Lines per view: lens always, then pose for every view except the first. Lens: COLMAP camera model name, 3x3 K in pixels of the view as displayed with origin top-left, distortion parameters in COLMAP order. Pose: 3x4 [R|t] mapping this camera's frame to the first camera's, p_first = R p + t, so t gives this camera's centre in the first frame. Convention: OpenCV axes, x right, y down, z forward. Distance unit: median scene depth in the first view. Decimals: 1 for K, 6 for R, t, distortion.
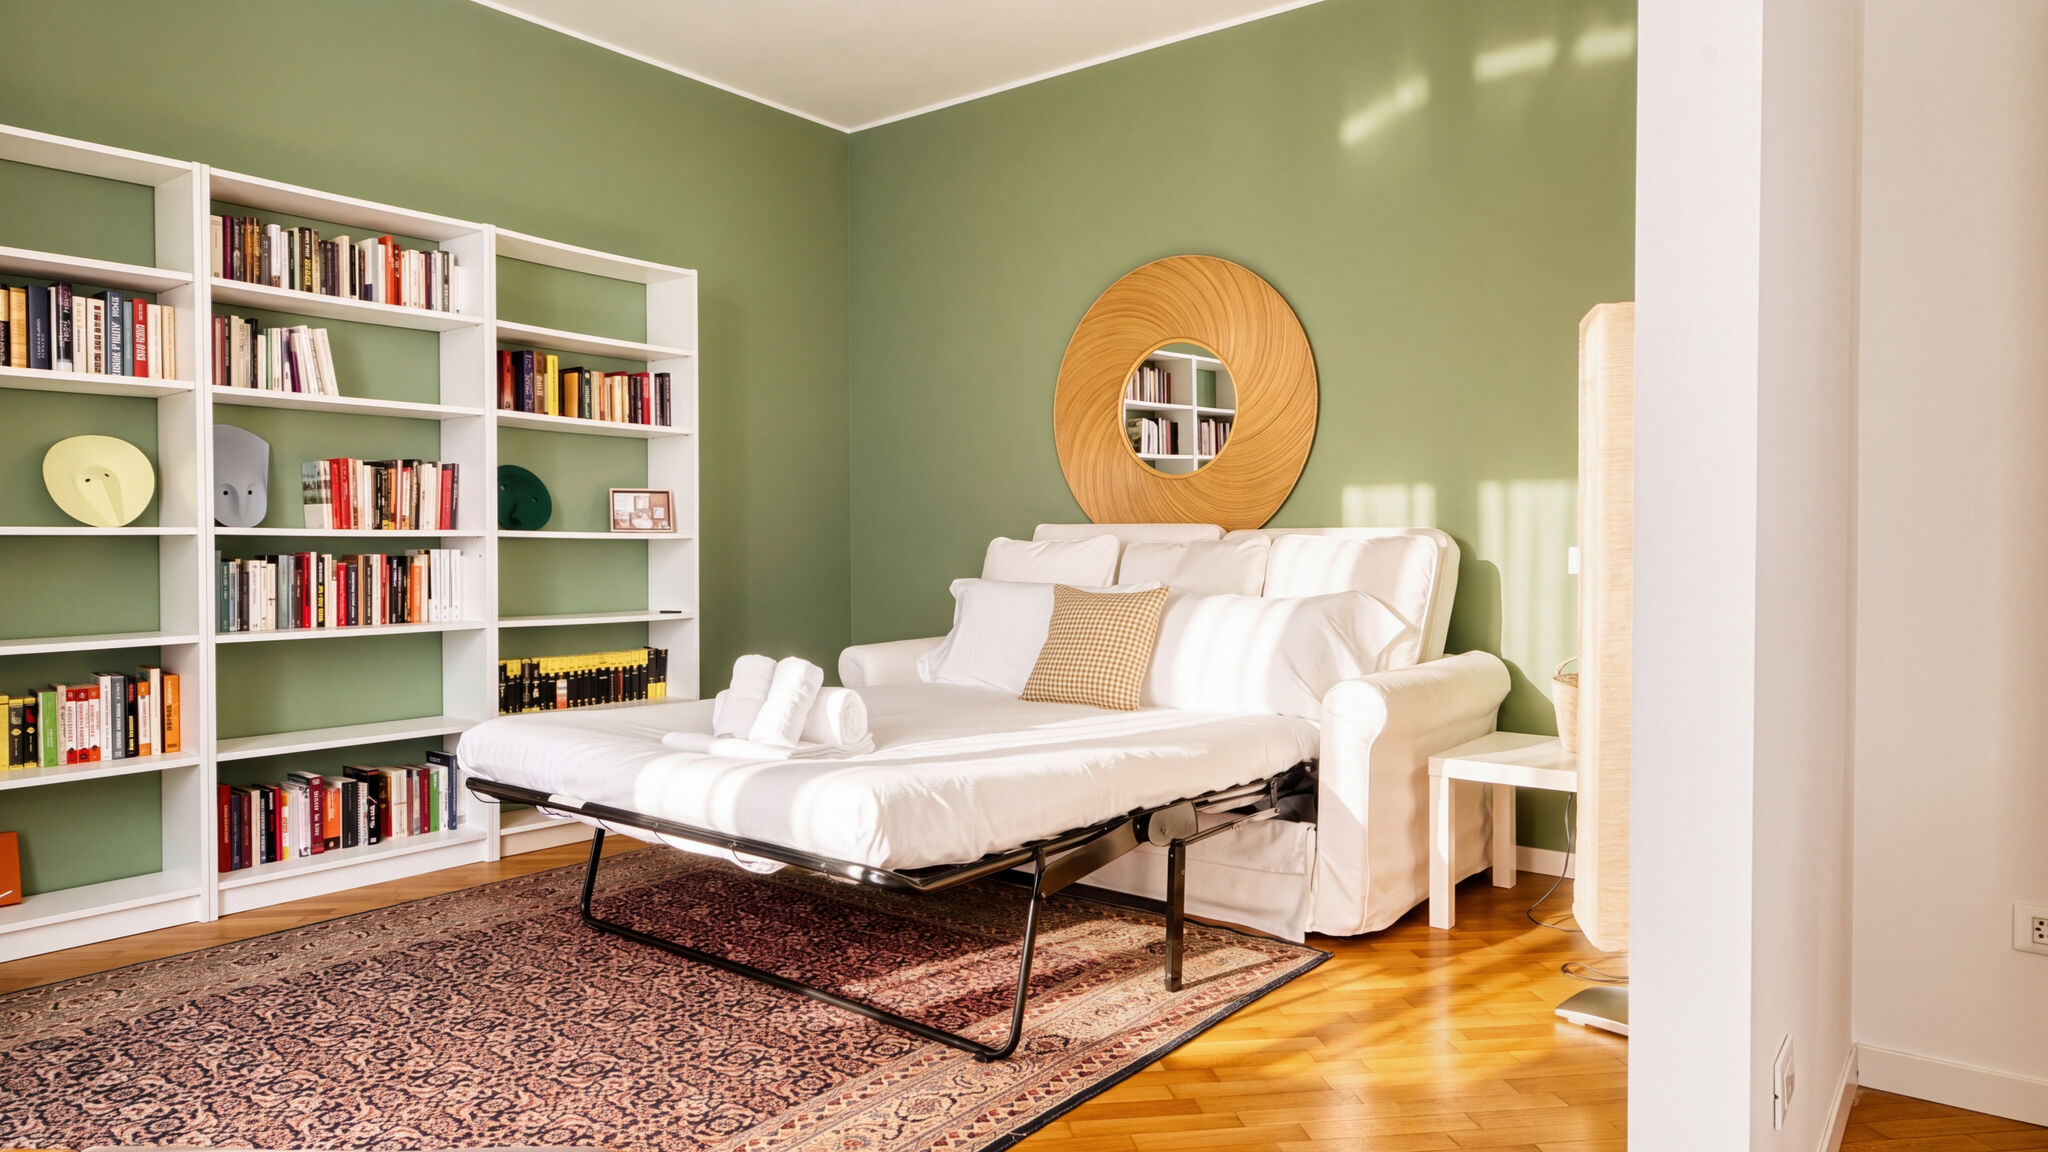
lens RADIAL K [[1269.0, 0, 1024.0], [0, 1269.0, 576.0], [0, 0, 1]] dist [-0.000765, -0.000070]
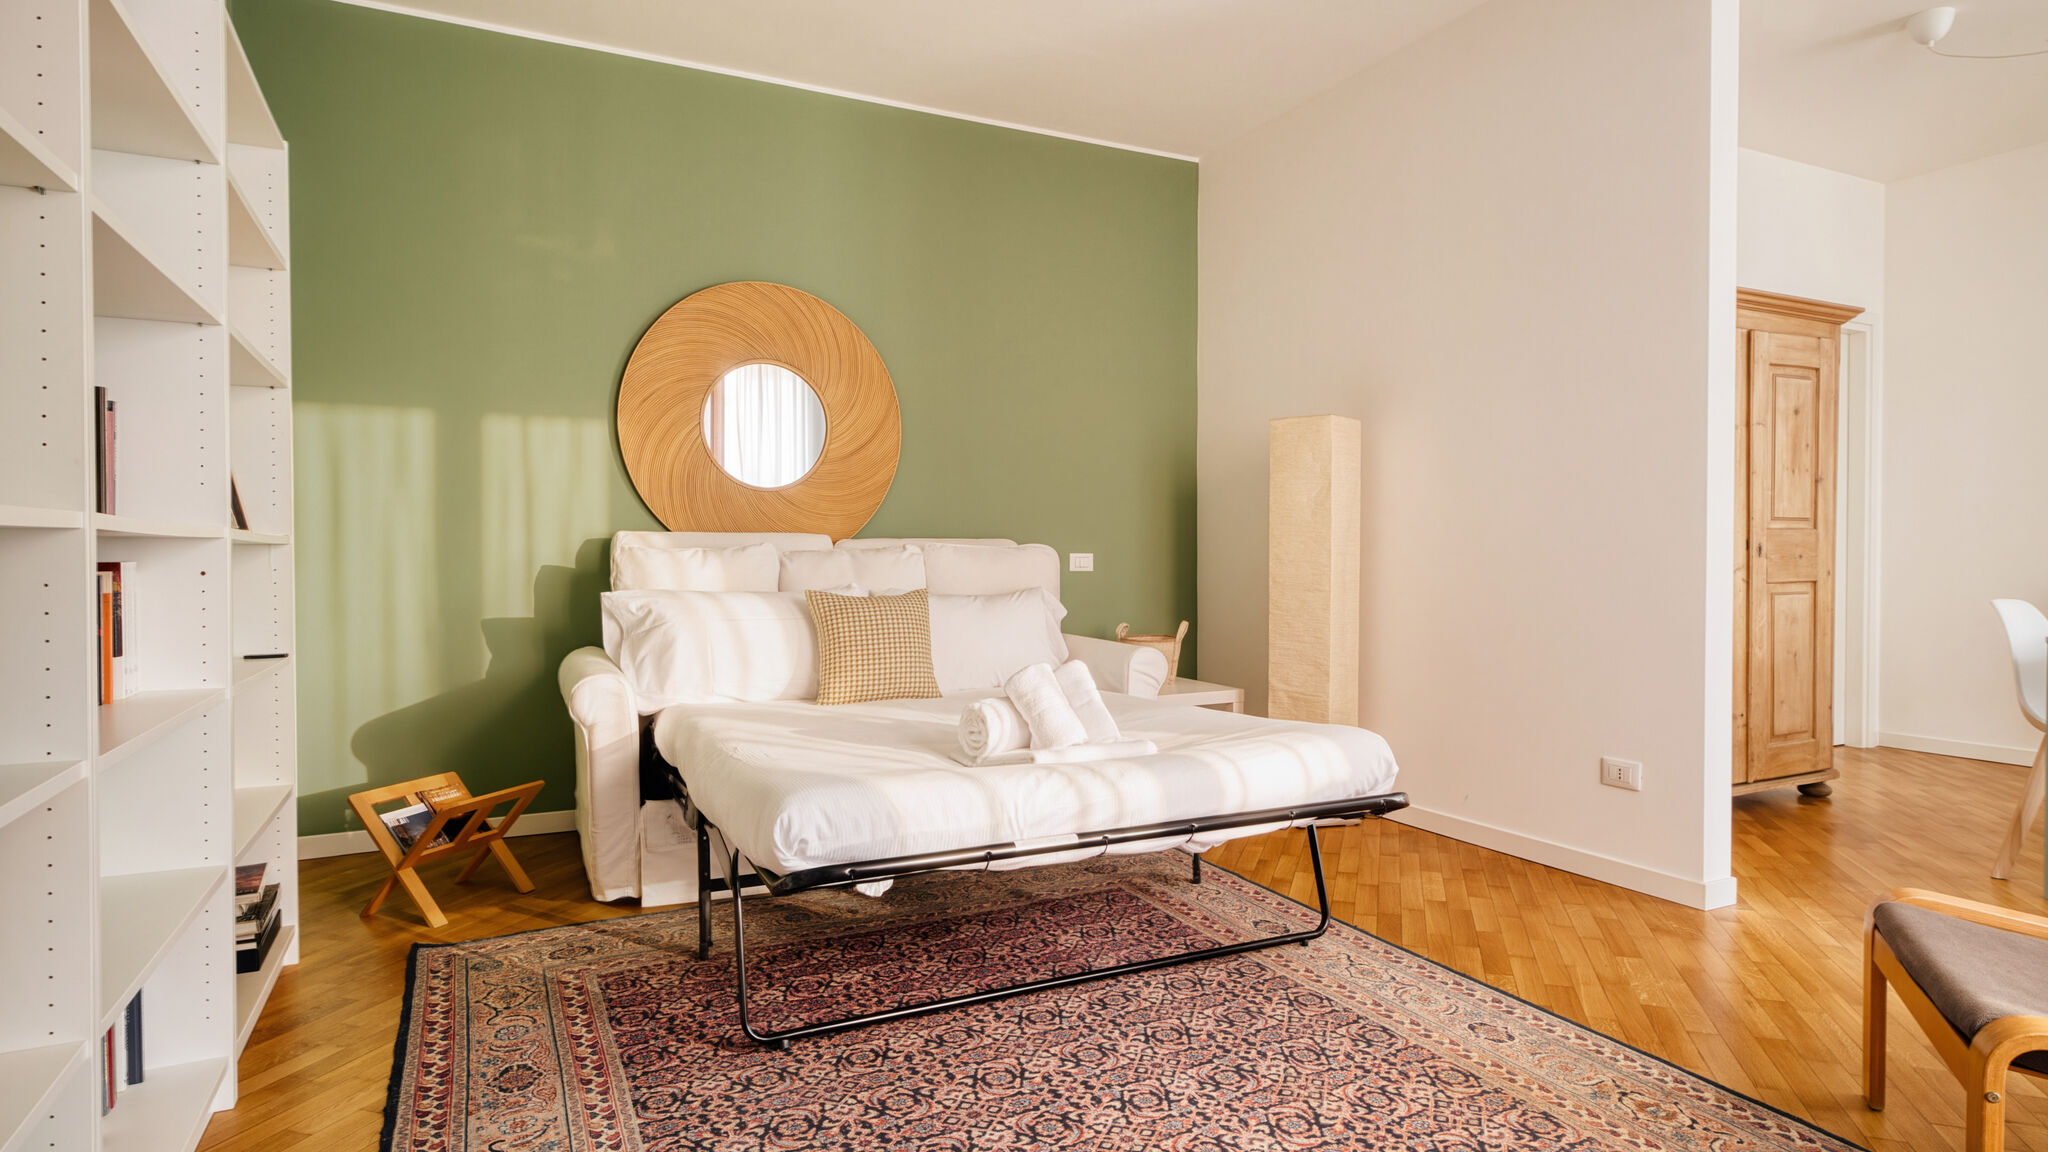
lens RADIAL K [[1109.7, 0, 1024.0], [0, 1109.7, 576.0], [0, 0, 1]] dist [-0.003766, -0.000542]
pose [[0.429839, -0.022547, 0.902624, -0.891763], [0.024240, 0.999616, 0.013426, -0.018479], [-0.902580, 0.016109, 0.430220, 0.565743]]
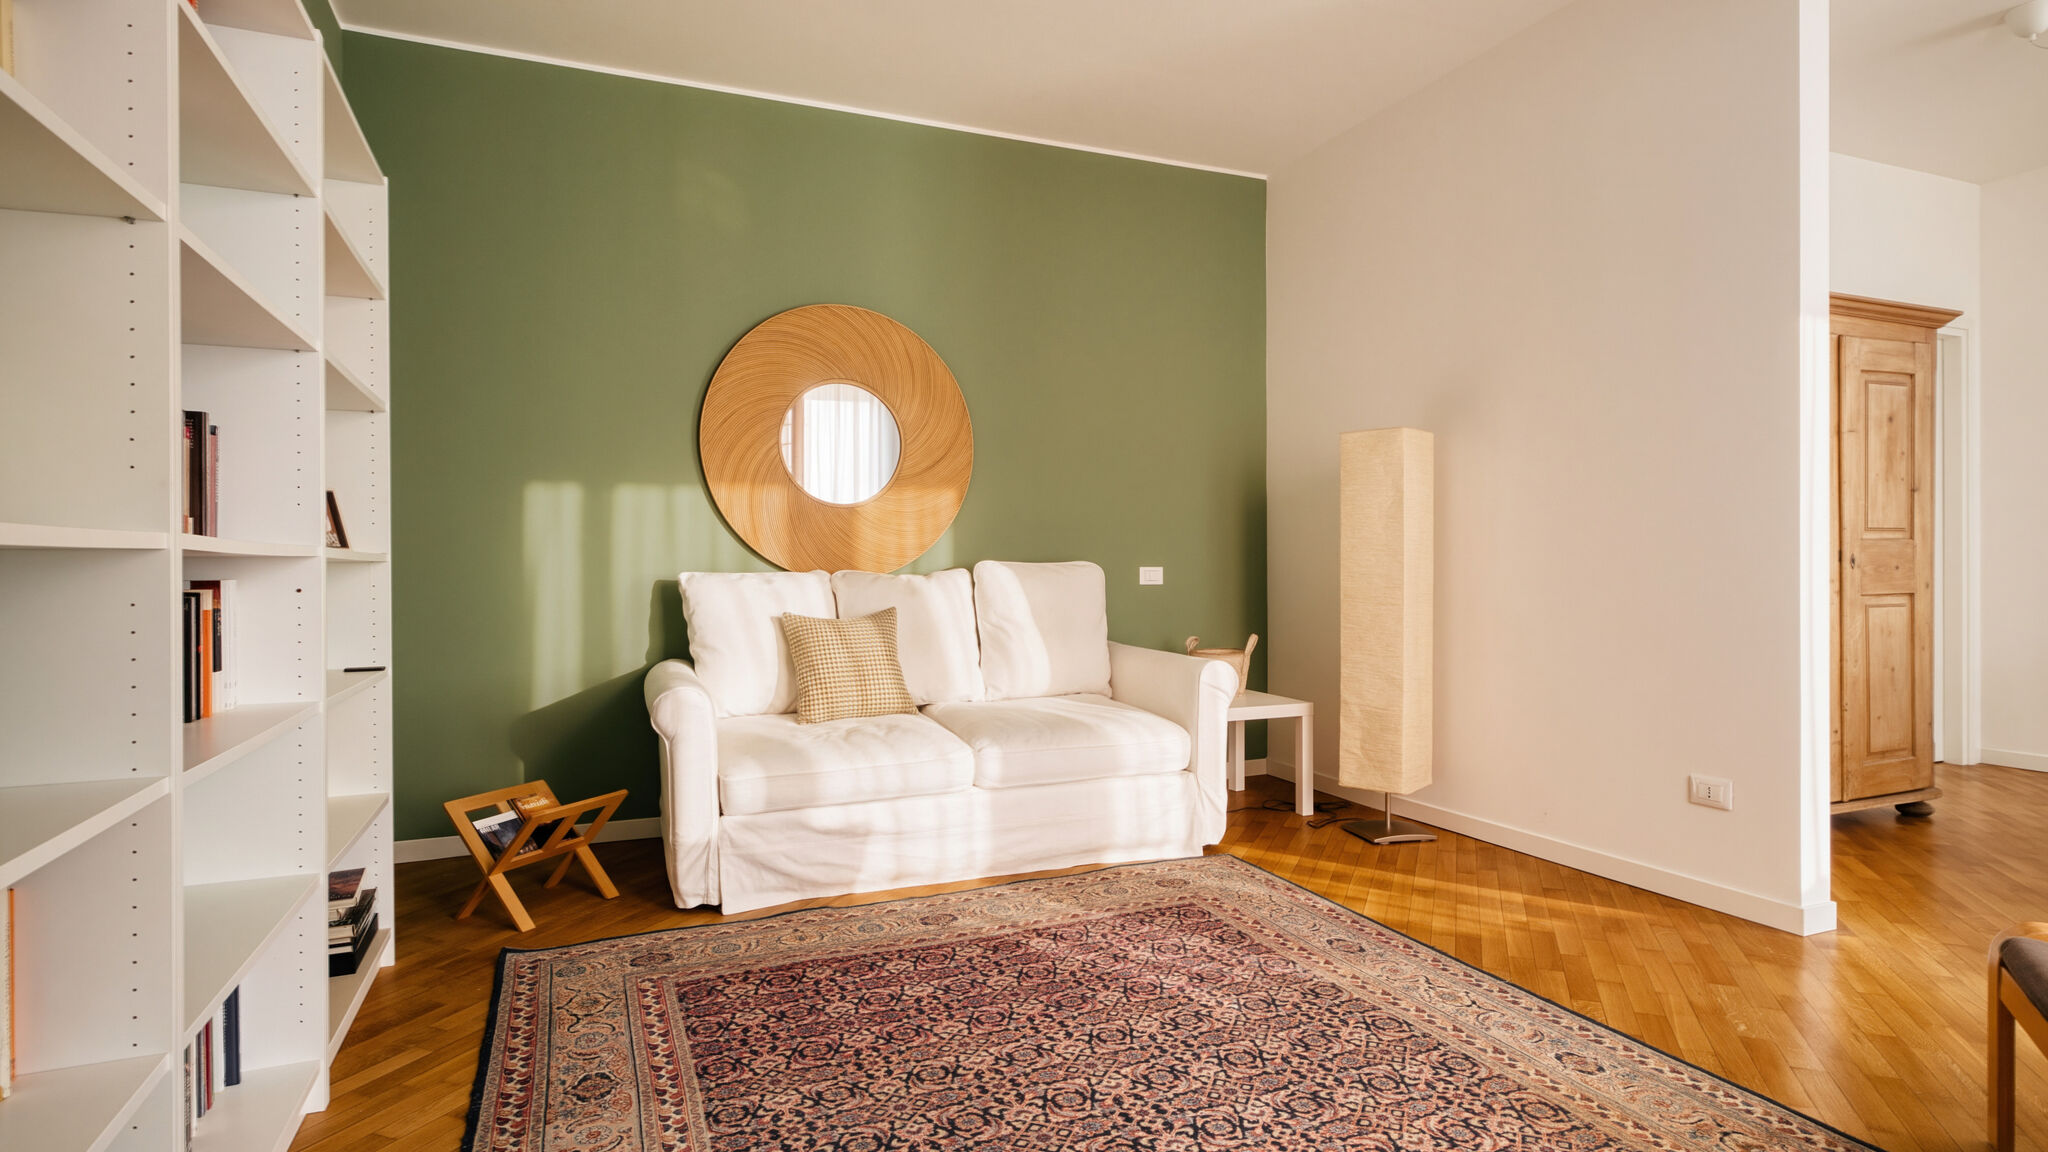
lens RADIAL K [[1078.8, 0, 1024.0], [0, 1078.8, 576.0], [0, 0, 1]] dist [-0.000139, 0.000096]
pose [[0.487856, -0.012948, 0.872828, -0.873257], [0.026718, 0.999643, -0.000104, -0.019869], [-0.872515, 0.023371, 0.488028, 0.573688]]
